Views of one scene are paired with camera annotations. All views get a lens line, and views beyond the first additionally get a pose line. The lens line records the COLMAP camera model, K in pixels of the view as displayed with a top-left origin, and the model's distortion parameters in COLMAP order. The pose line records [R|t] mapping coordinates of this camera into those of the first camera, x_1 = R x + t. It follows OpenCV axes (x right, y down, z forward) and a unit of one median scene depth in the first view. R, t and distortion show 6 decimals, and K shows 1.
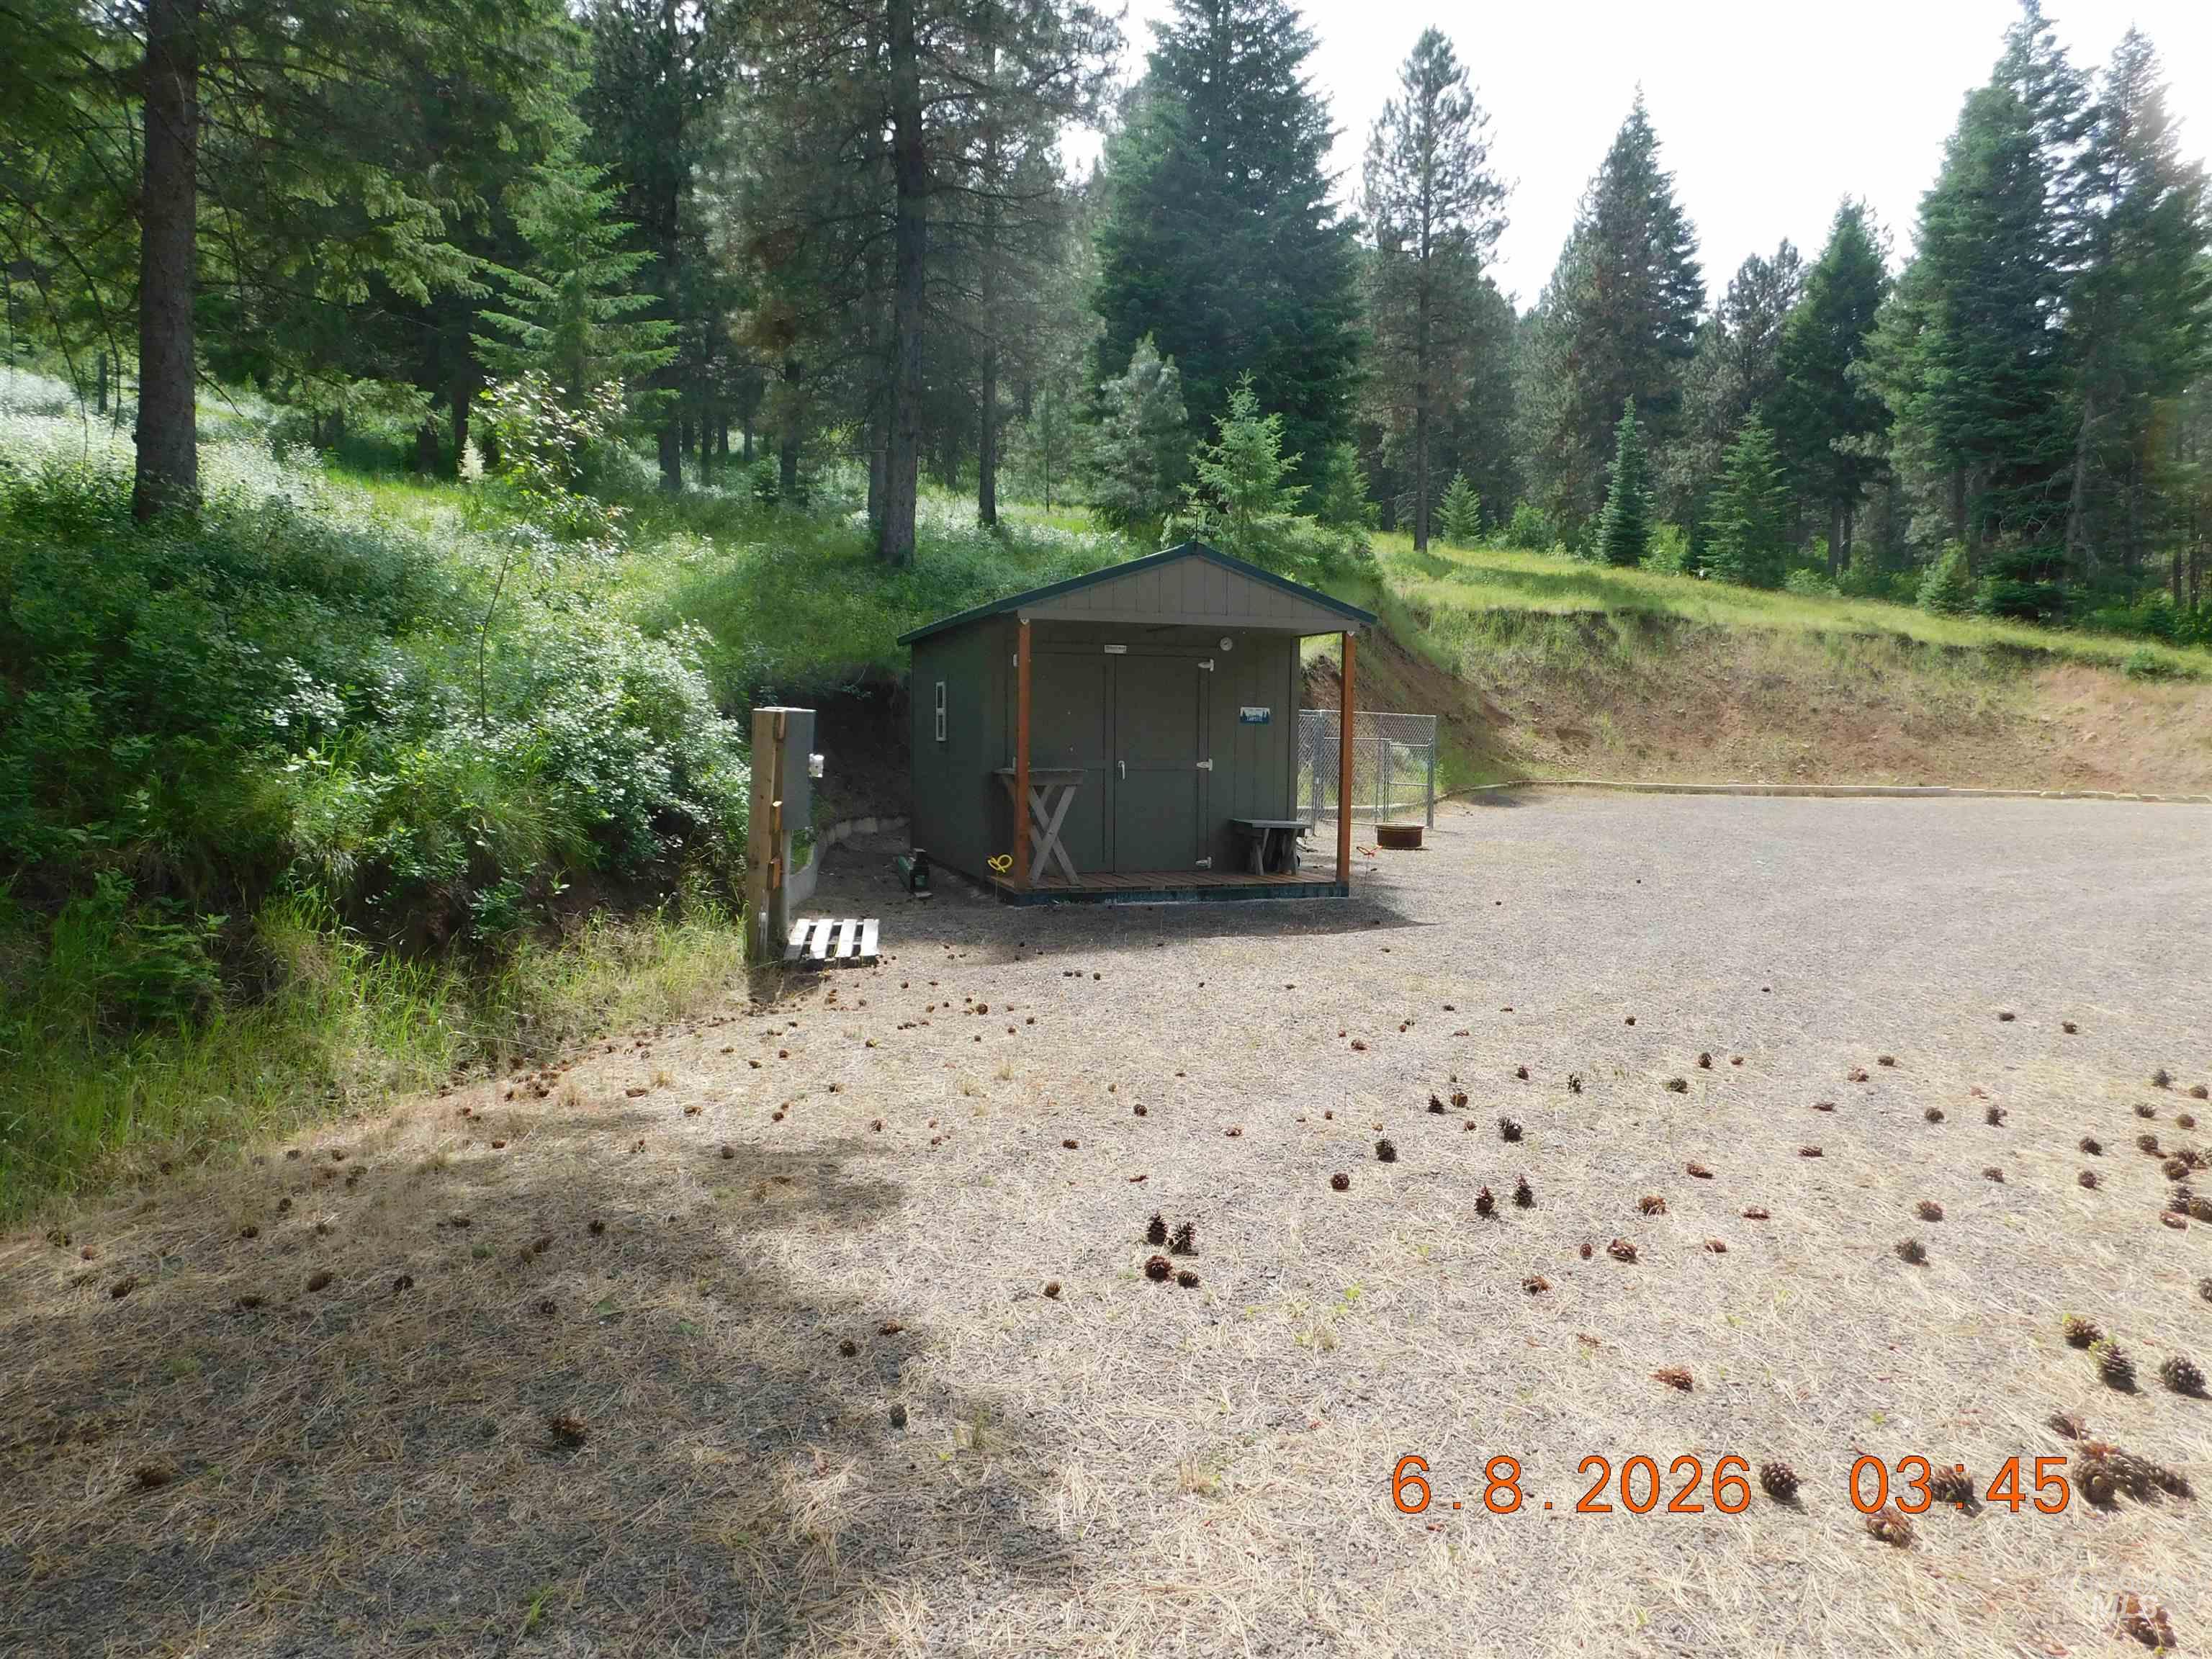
lens RADIAL K [[1483.9, 0, 1106.0], [0, 1483.9, 829.5], [0, 0, 1]] dist [-0.067775, 0.051827]
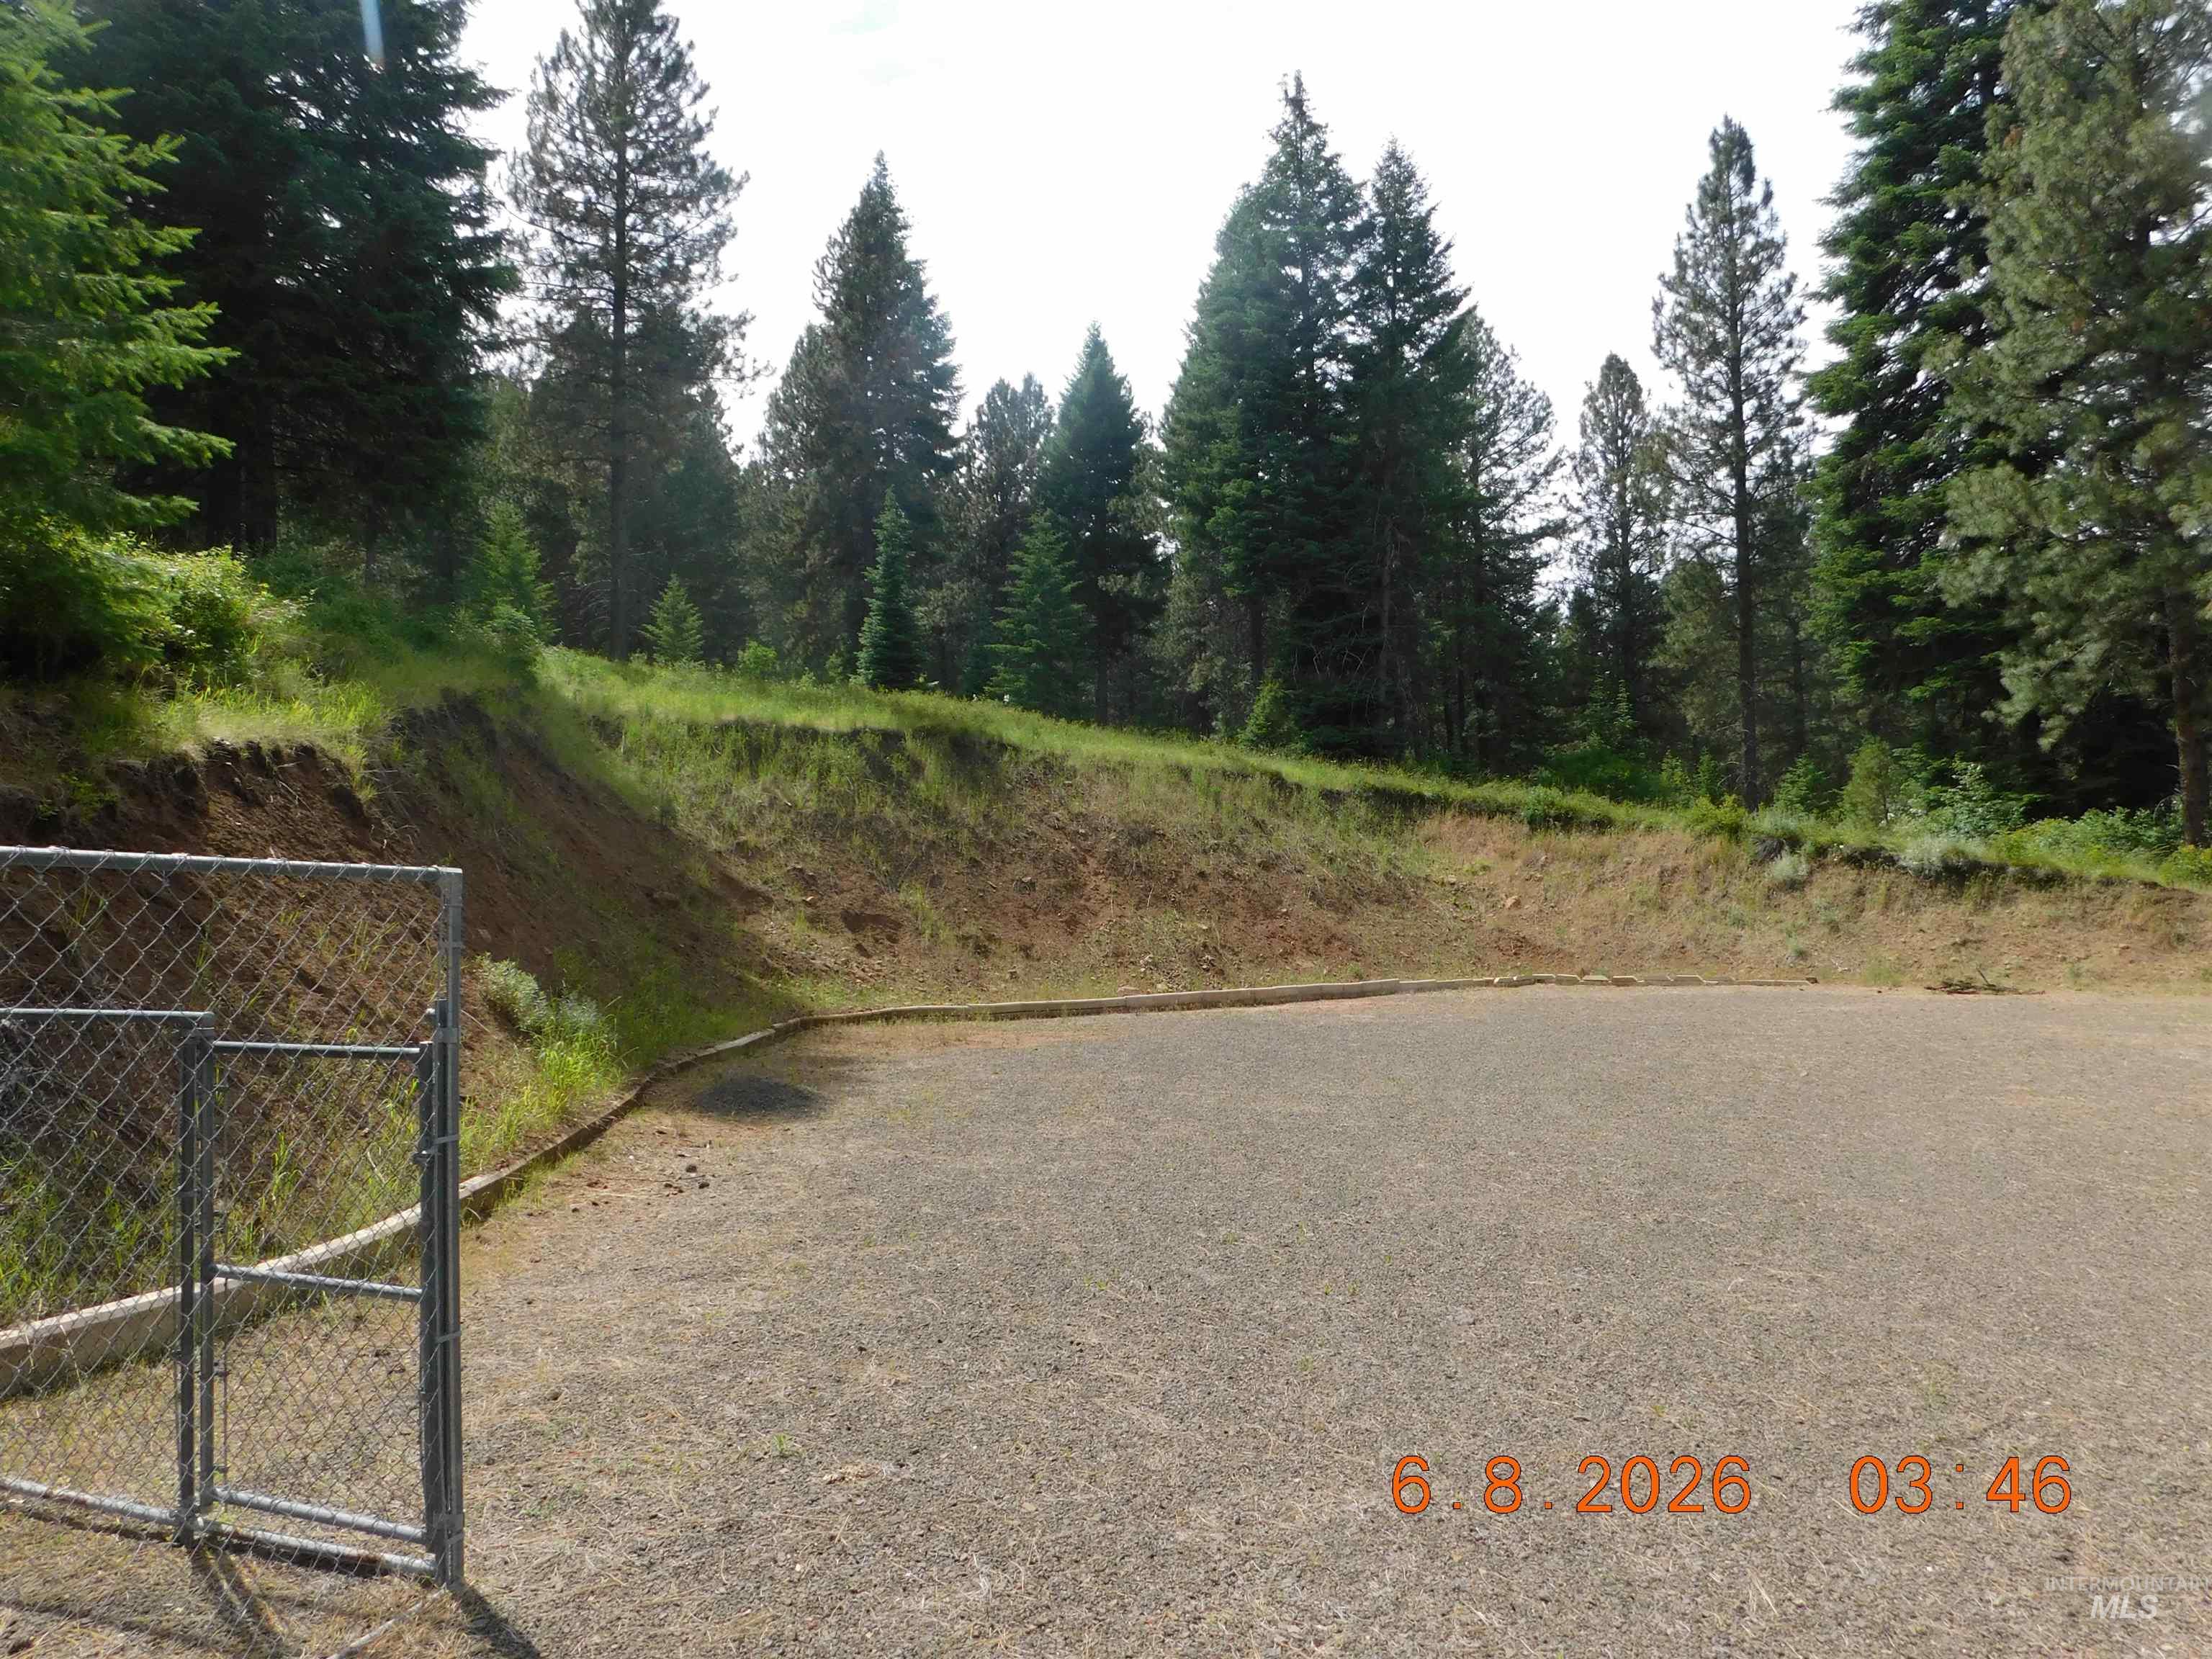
lens RADIAL K [[1460.7, 0, 1106.0], [0, 1460.7, 829.5], [0, 0, 1]] dist [-0.064245, 0.062947]
pose [[0.870204, -0.000685, 0.492690, 0.127820], [0.062500, 0.992074, -0.109009, -0.036727], [-0.488710, 0.125653, 0.863350, 0.512931]]
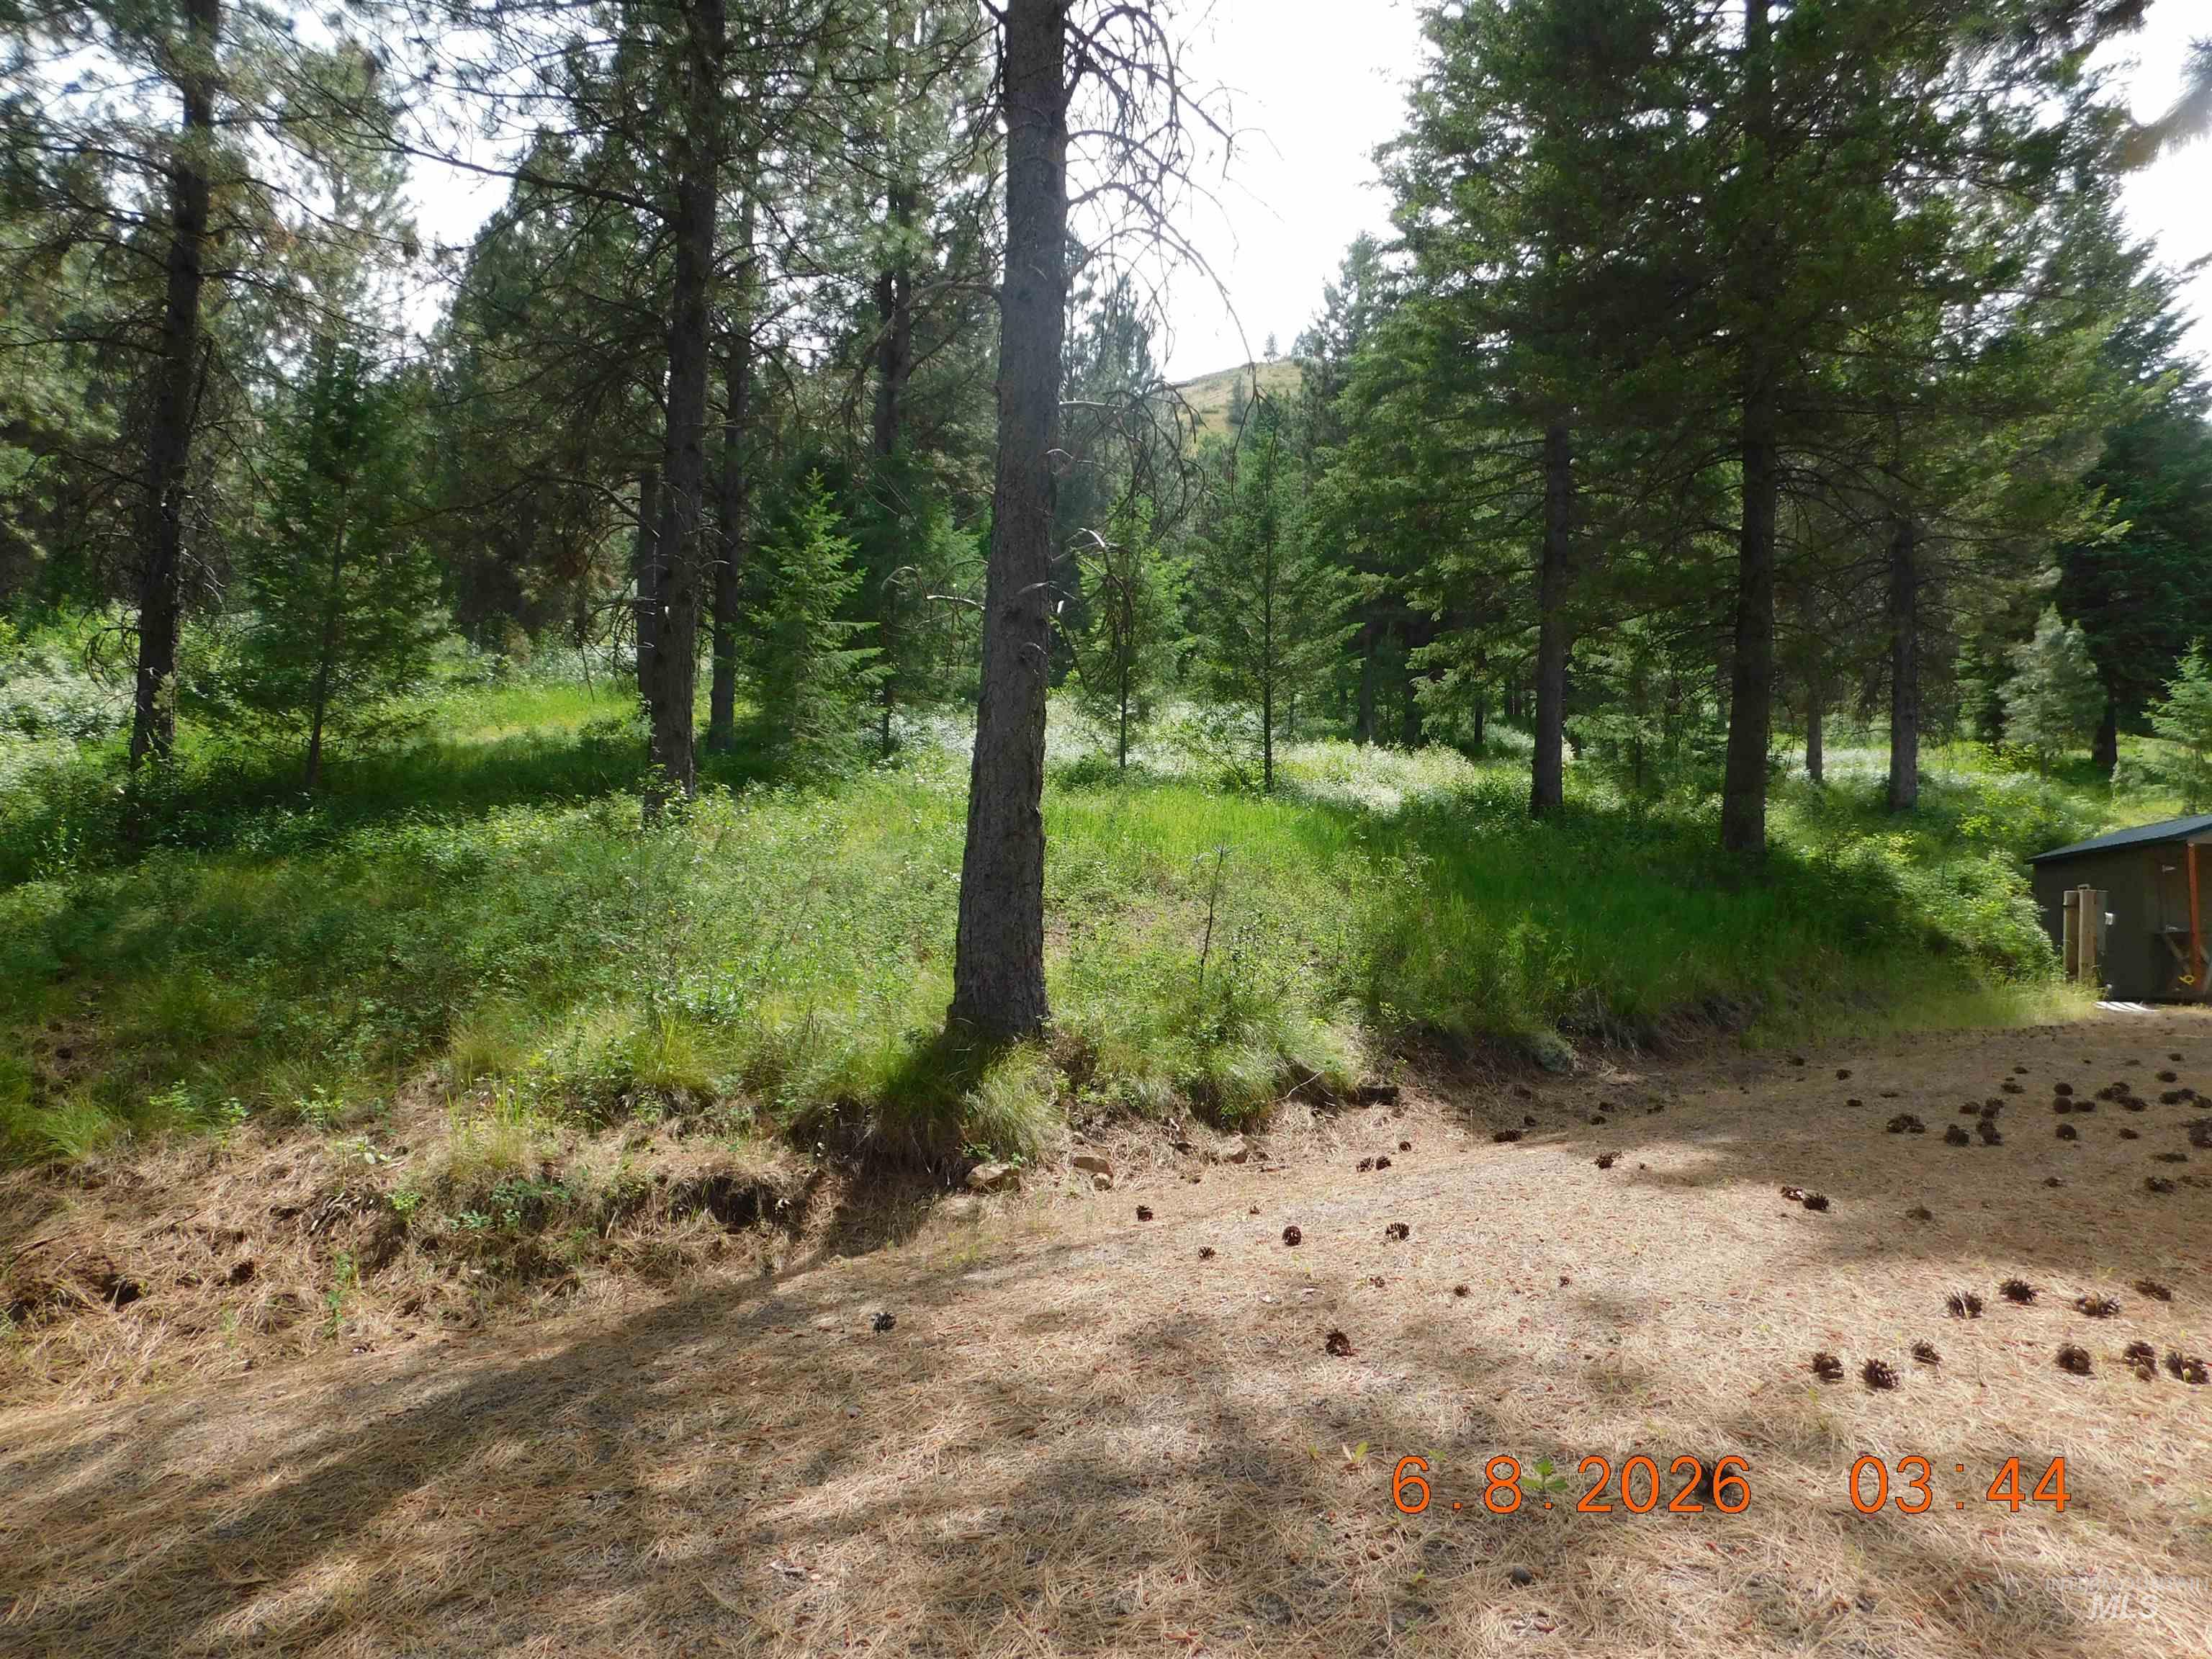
lens RADIAL K [[1460.7, 0, 1106.0], [0, 1460.7, 829.5], [0, 0, 1]] dist [-0.064245, 0.062947]
pose [[0.890466, -0.029075, -0.454120, -0.169077], [-0.043416, 0.987976, -0.148386, 0.059654], [0.452974, 0.151849, 0.878497, -0.429832]]
